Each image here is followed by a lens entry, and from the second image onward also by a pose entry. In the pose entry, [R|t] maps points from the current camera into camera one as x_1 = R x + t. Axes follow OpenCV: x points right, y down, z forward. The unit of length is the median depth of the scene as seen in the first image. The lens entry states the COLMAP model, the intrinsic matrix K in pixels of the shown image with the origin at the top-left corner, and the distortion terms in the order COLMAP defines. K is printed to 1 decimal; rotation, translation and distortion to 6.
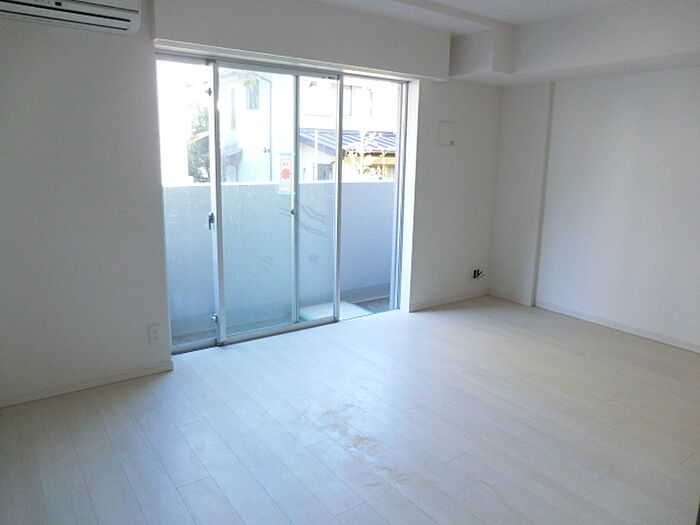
lens RADIAL K [[492.7, 0, 350.0], [0, 492.7, 262.5], [0, 0, 1]] dist [-0.149196, 0.168682]
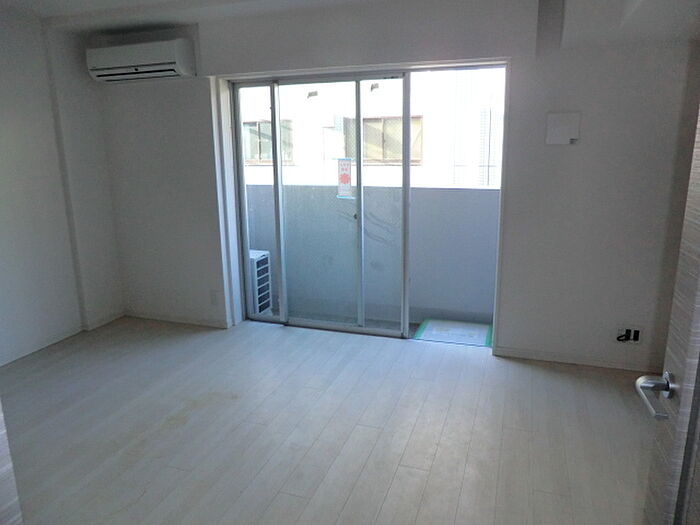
lens RADIAL K [[492.7, 0, 350.0], [0, 492.7, 262.5], [0, 0, 1]] dist [-0.149196, 0.168682]
pose [[0.598058, 0.160379, -0.785242, 0.694848], [-0.151092, 0.984767, 0.086055, -0.096346], [0.787082, 0.067178, 0.613180, 0.382180]]
